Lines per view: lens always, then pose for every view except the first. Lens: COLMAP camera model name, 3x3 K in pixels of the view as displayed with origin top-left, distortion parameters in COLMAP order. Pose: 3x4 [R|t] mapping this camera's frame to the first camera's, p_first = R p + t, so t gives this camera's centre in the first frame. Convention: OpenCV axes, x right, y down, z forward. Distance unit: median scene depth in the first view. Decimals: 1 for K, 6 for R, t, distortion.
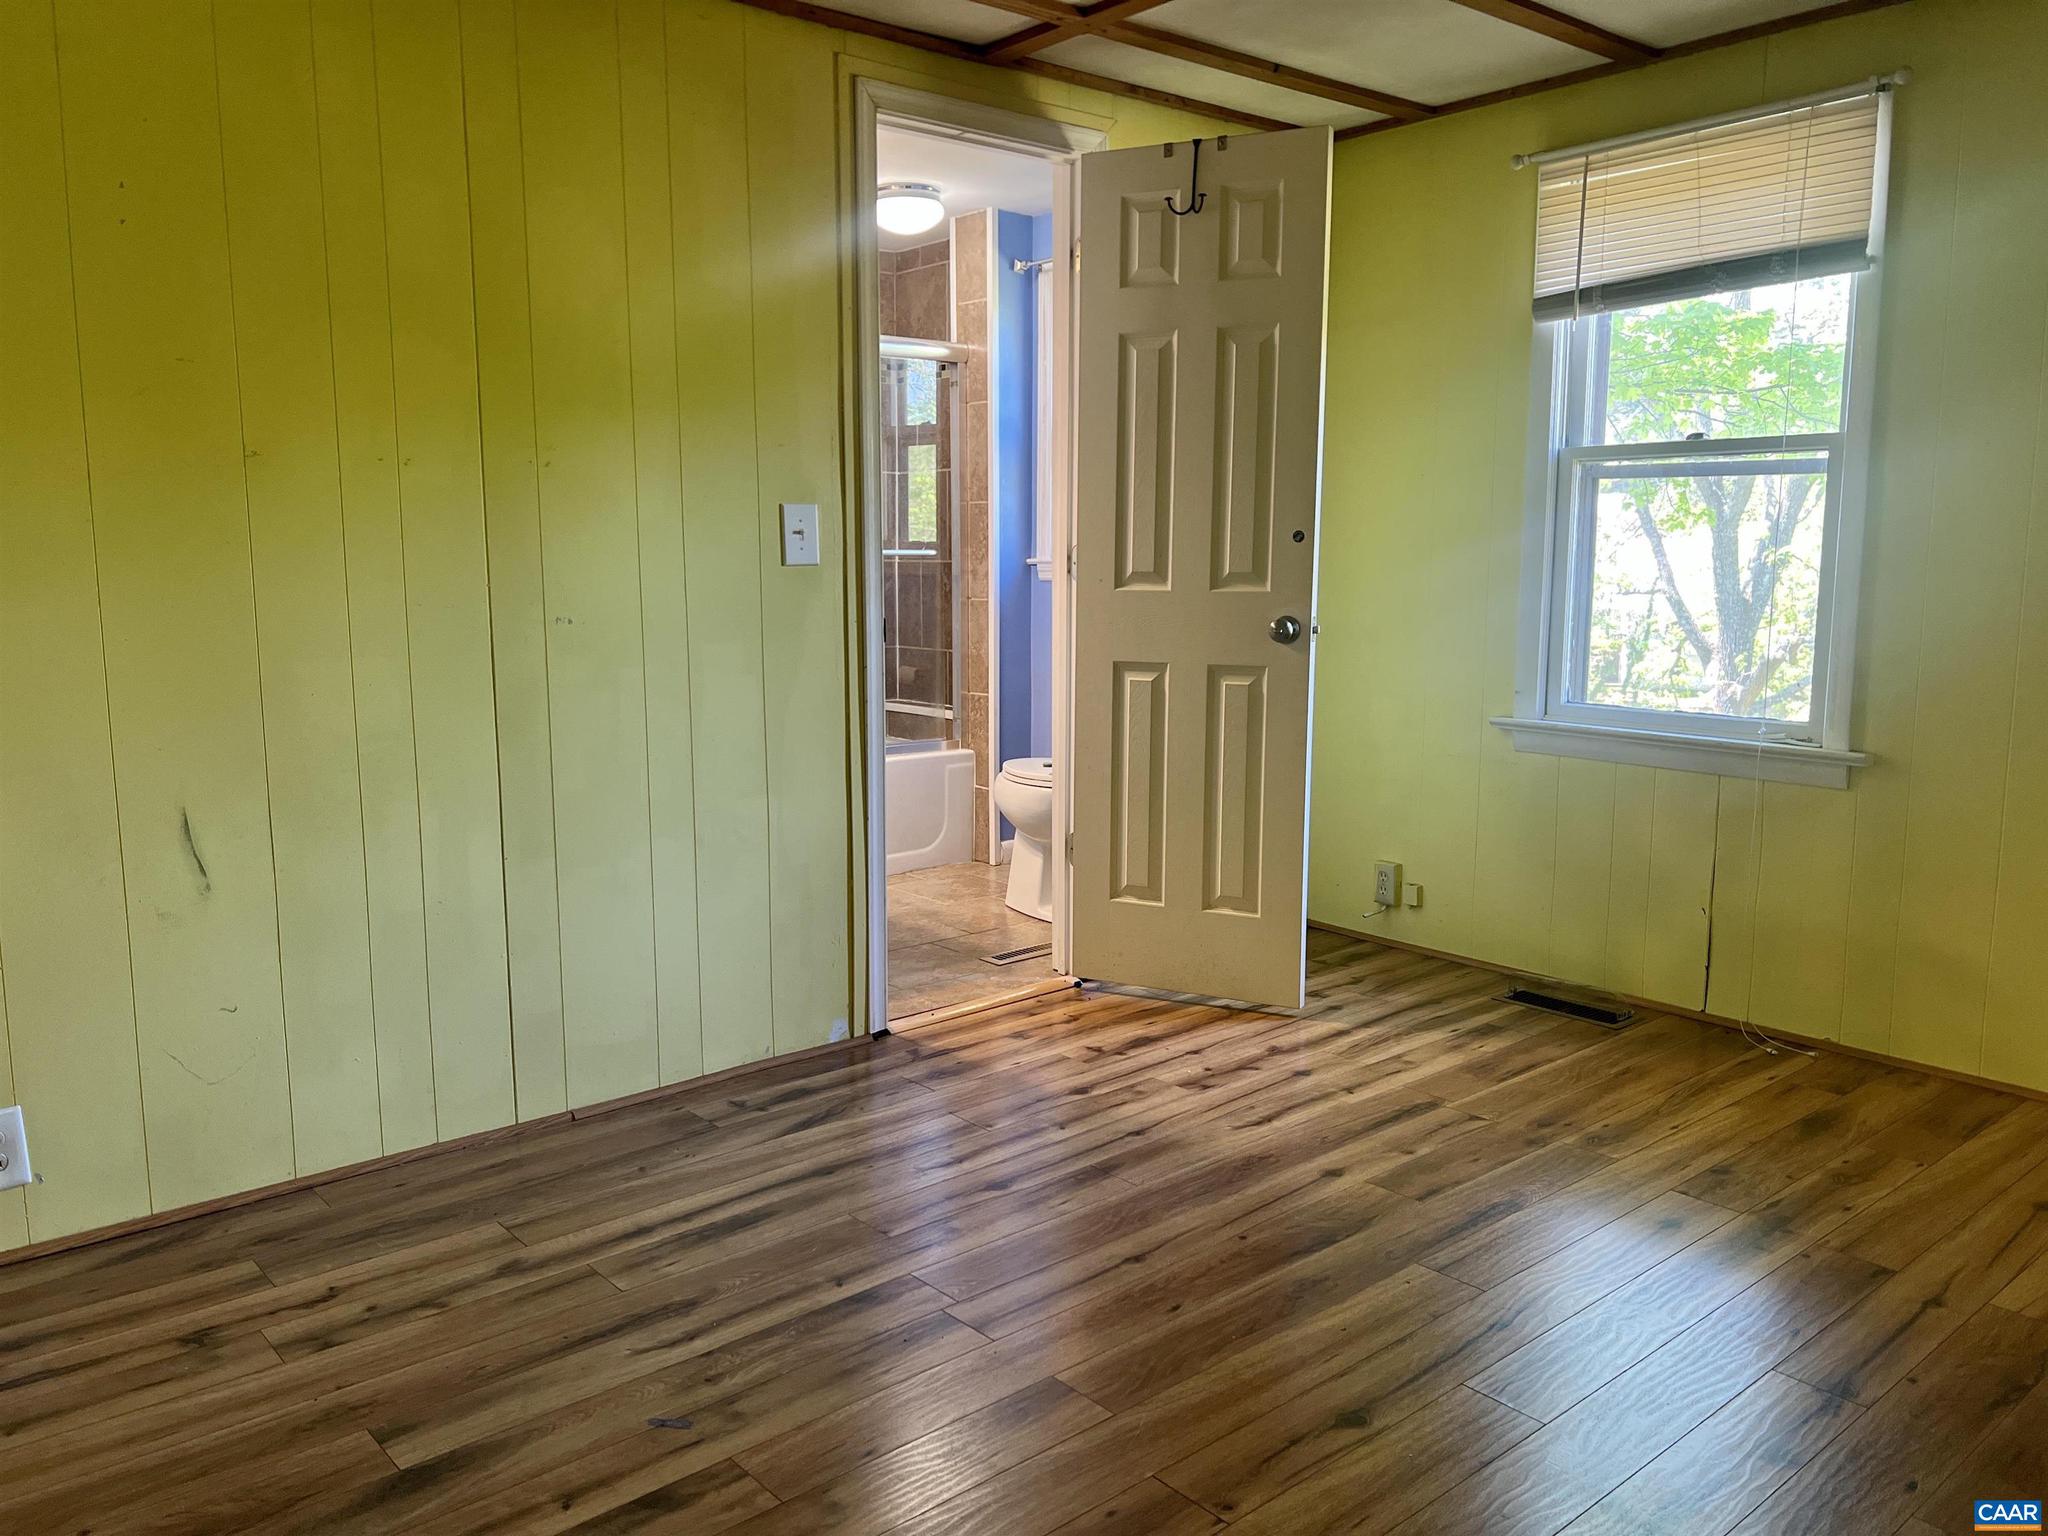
lens RADIAL K [[1543.5, 0, 1032.2], [0, 1543.5, 779.8], [0, 0, 1]] dist [0.056180, -0.068374]
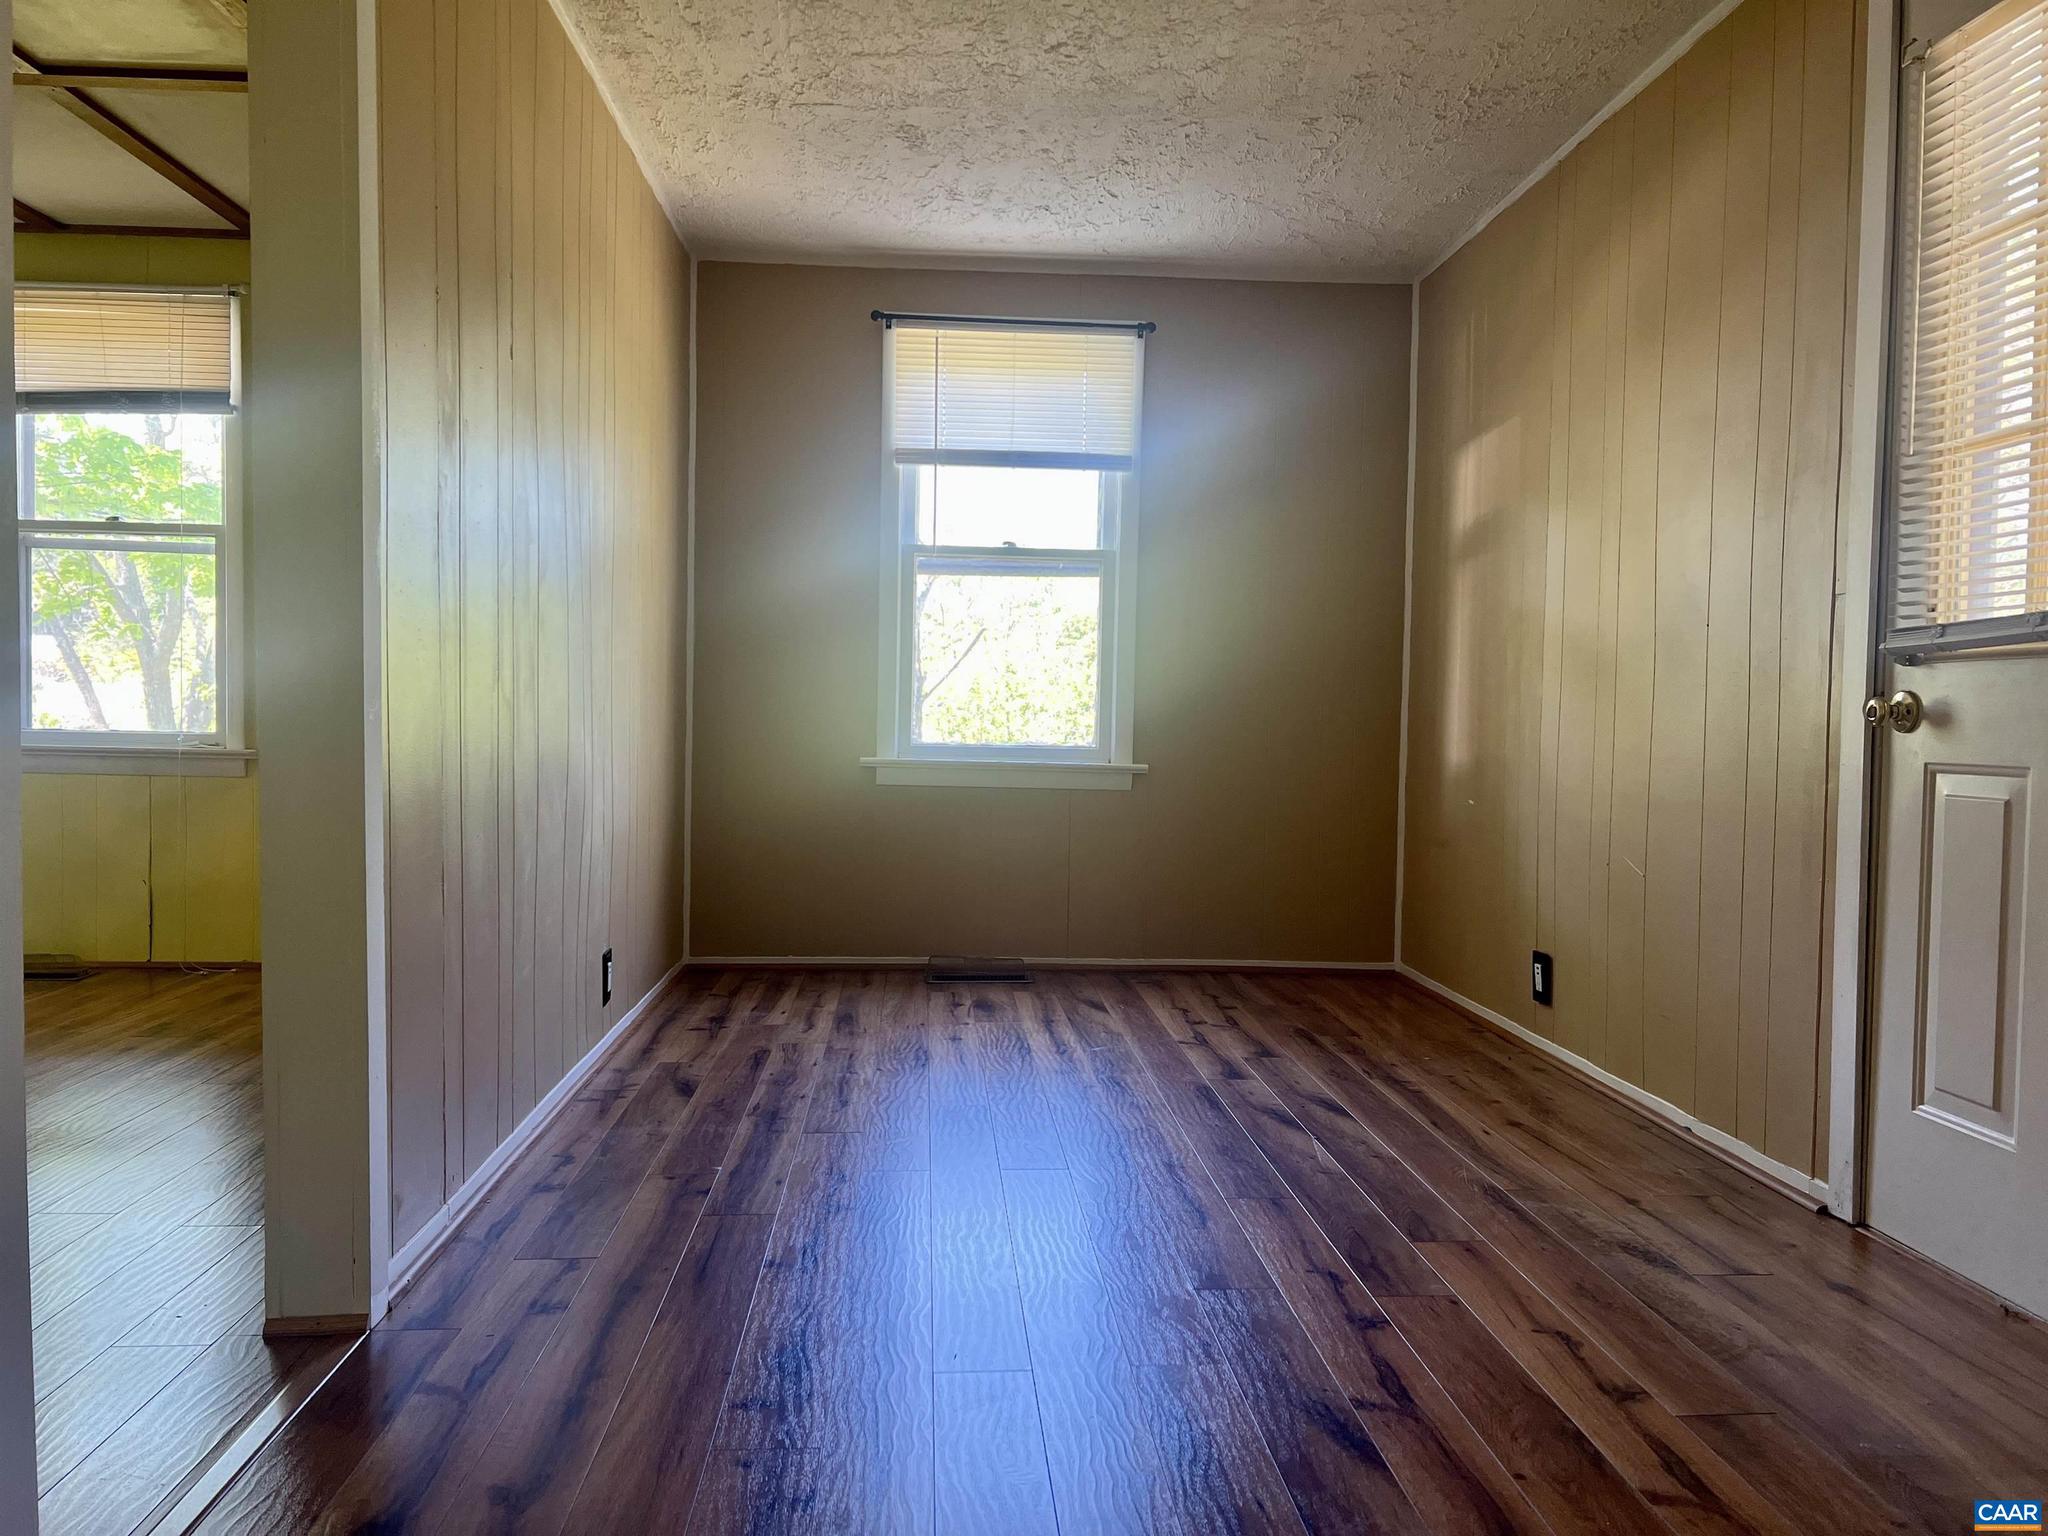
lens RADIAL K [[1543.5, 0, 1024.5], [0, 1543.5, 769.0], [0, 0, 1]] dist [0.056180, -0.068374]
pose [[0.605723, -0.014911, 0.795536, -0.153339], [0.099349, 0.993417, -0.057025, 0.136588], [-0.789449, 0.113577, 0.603217, -0.364292]]
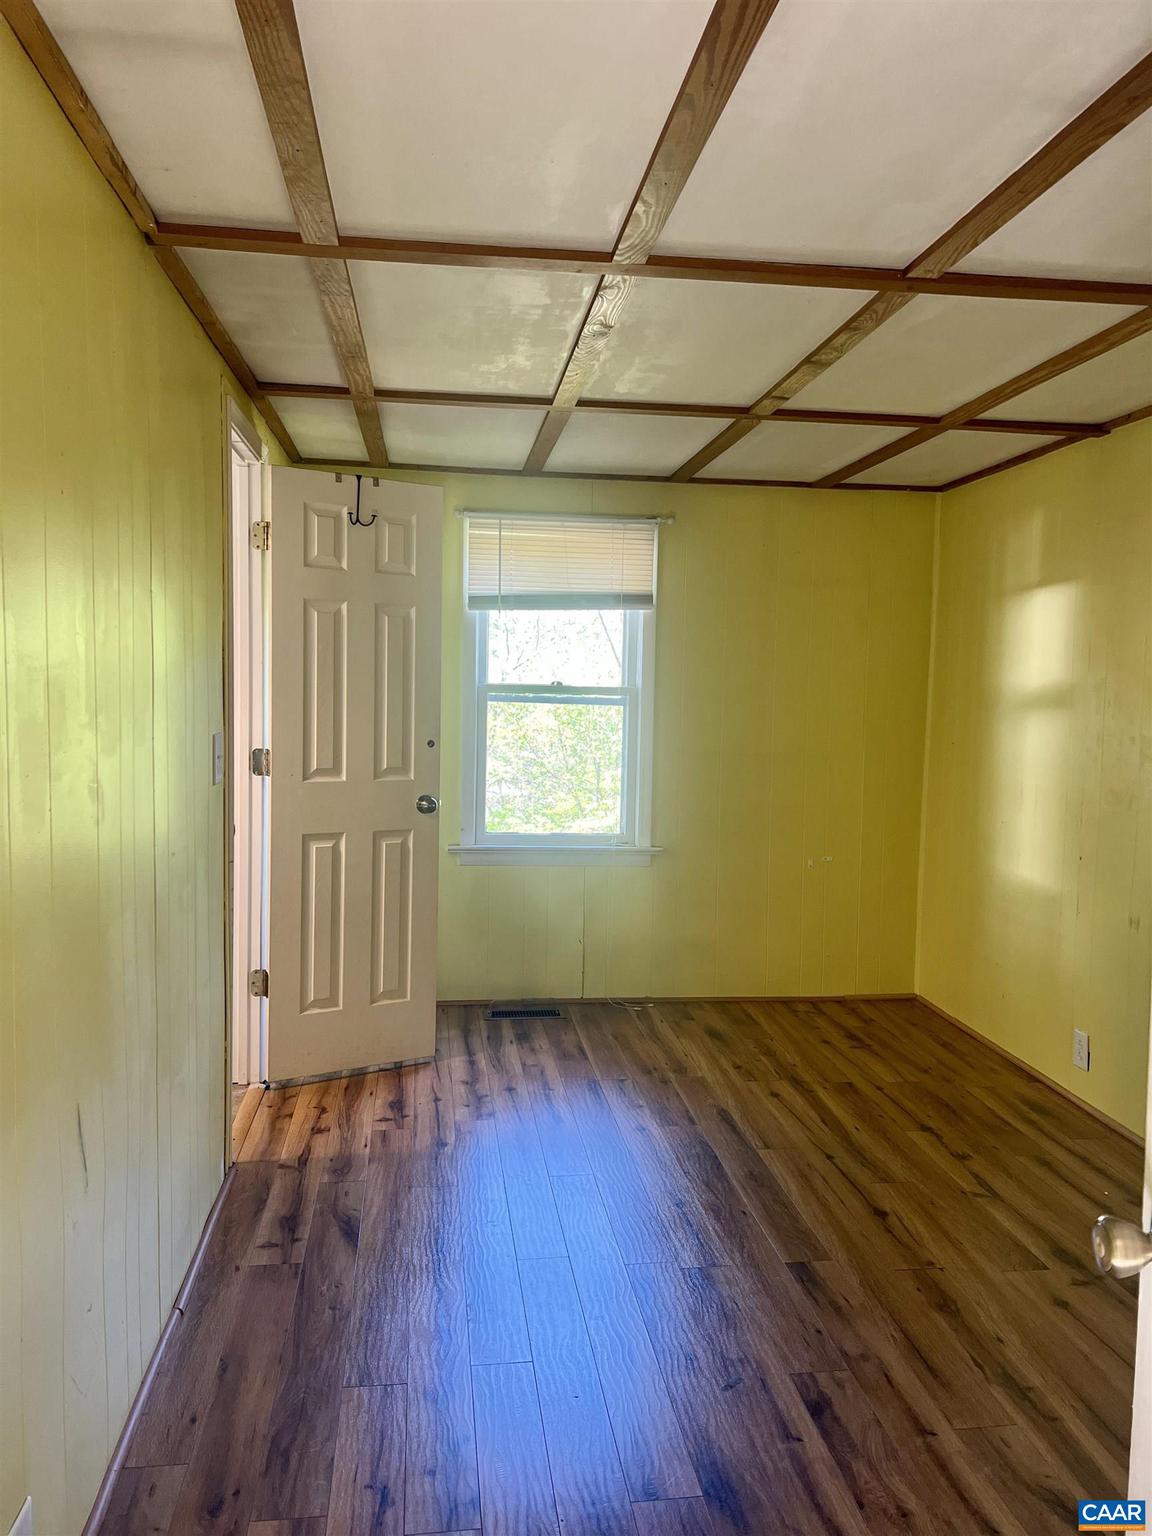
lens RADIAL K [[1157.6, 0, 581.0], [0, 1157.6, 756.7], [0, 0, 1]] dist [0.056180, -0.068374]
pose [[0.542748, -0.039366, 0.838973, -0.710579], [0.105803, 0.994148, -0.021799, -0.103532], [-0.833205, 0.100597, 0.543737, 0.256320]]
